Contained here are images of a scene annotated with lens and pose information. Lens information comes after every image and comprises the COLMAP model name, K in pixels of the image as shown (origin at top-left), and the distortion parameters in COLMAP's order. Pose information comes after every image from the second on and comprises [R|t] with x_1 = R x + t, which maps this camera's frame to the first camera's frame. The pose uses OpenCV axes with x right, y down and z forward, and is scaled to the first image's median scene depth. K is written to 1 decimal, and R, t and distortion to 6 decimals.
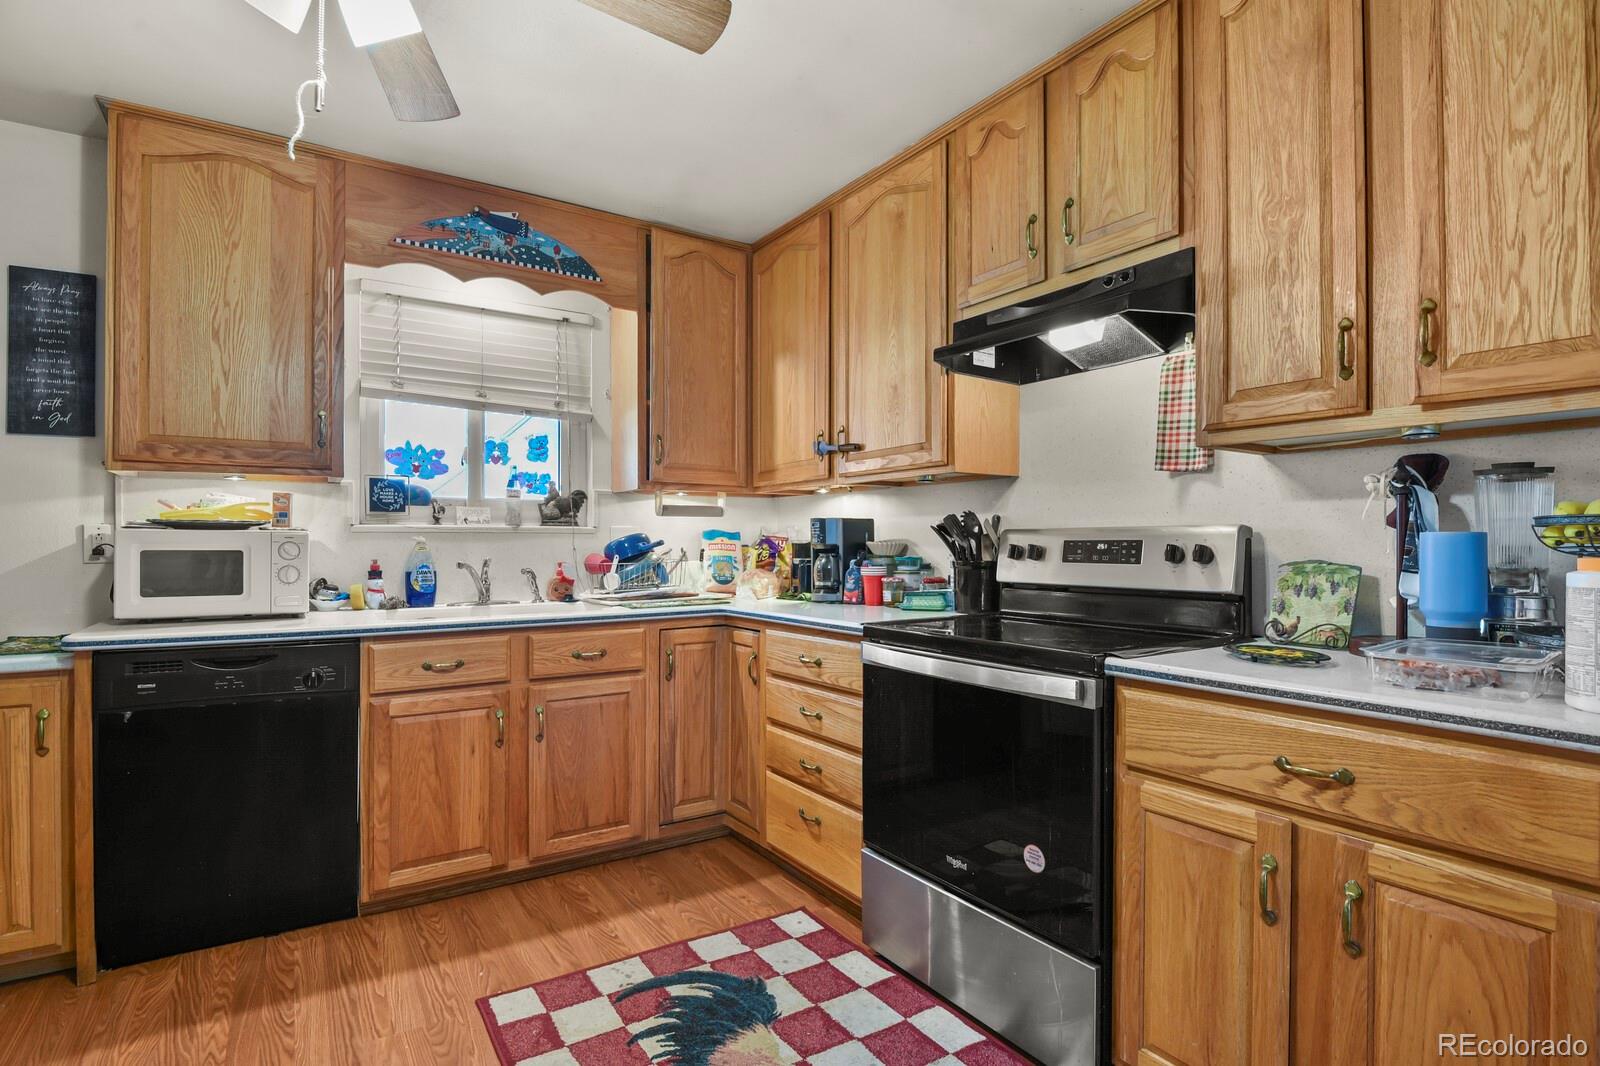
lens RADIAL K [[775.9, 0, 802.9], [0, 775.9, 540.0], [0, 0, 1]] dist [-0.010424, -0.007110]
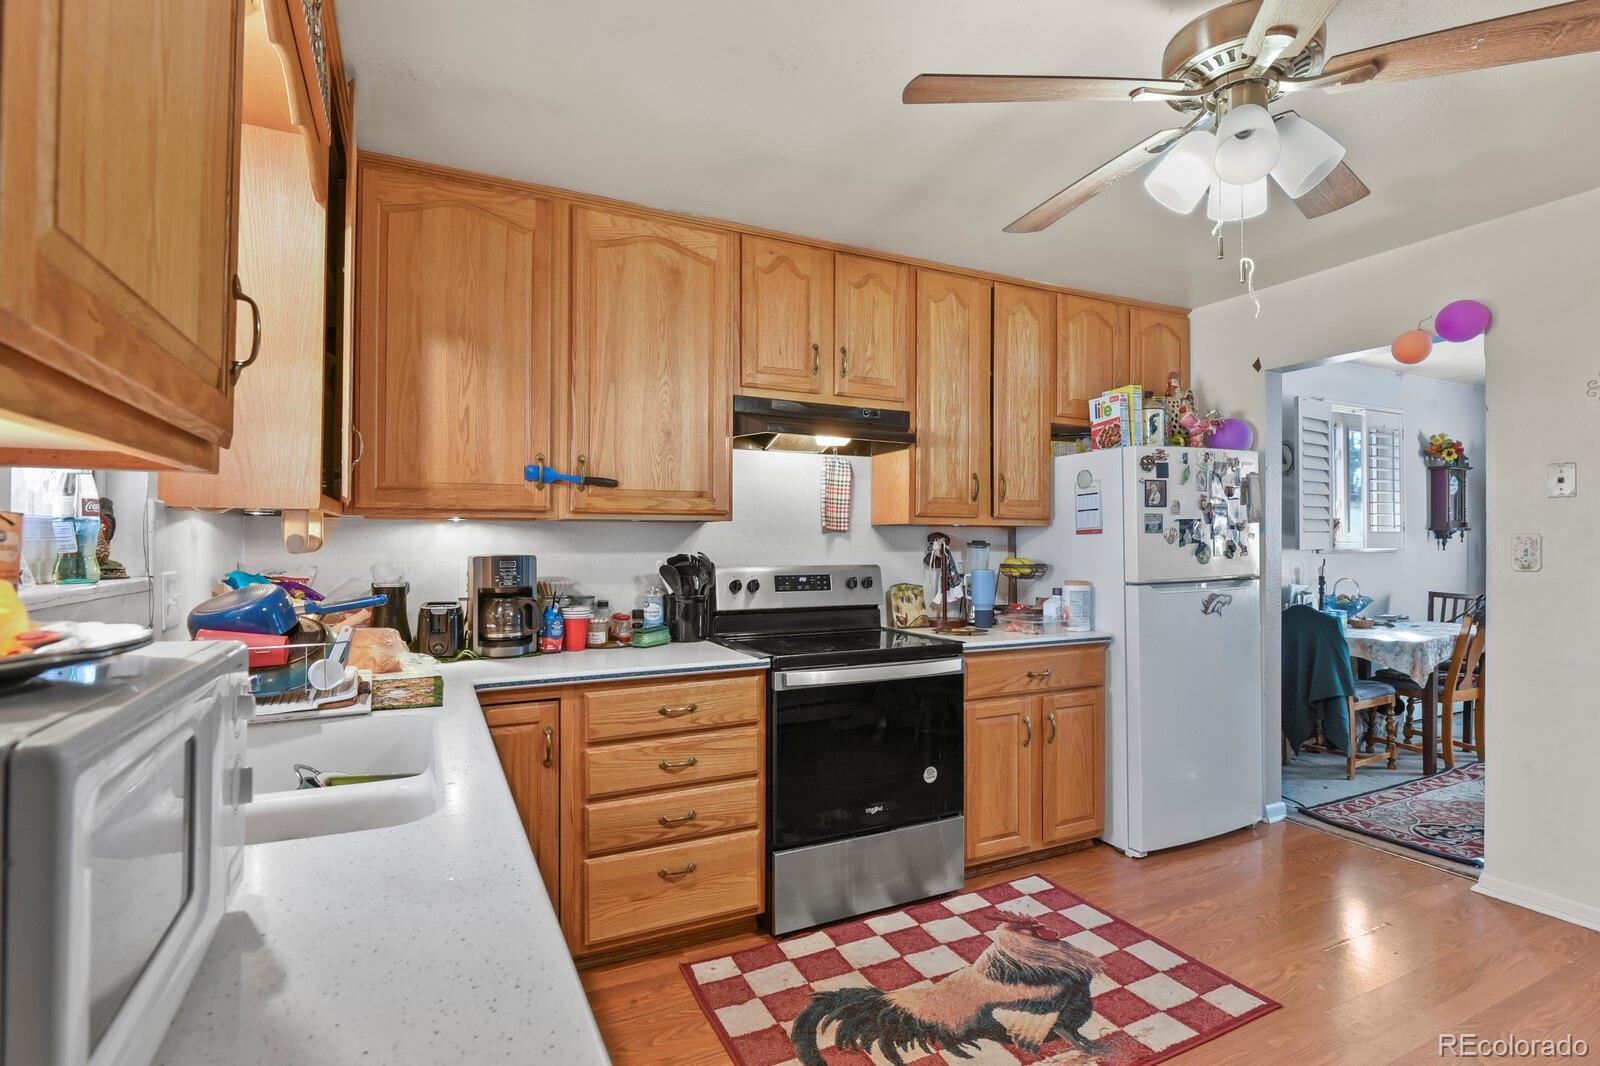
lens RADIAL K [[775.9, 0, 802.9], [0, 775.9, 540.0], [0, 0, 1]] dist [-0.010424, -0.007110]
pose [[0.132233, 0.002998, 0.991214, -1.045299], [-0.004938, 0.999985, -0.002365, -0.061530], [-0.991206, -0.004582, 0.132246, 0.806313]]
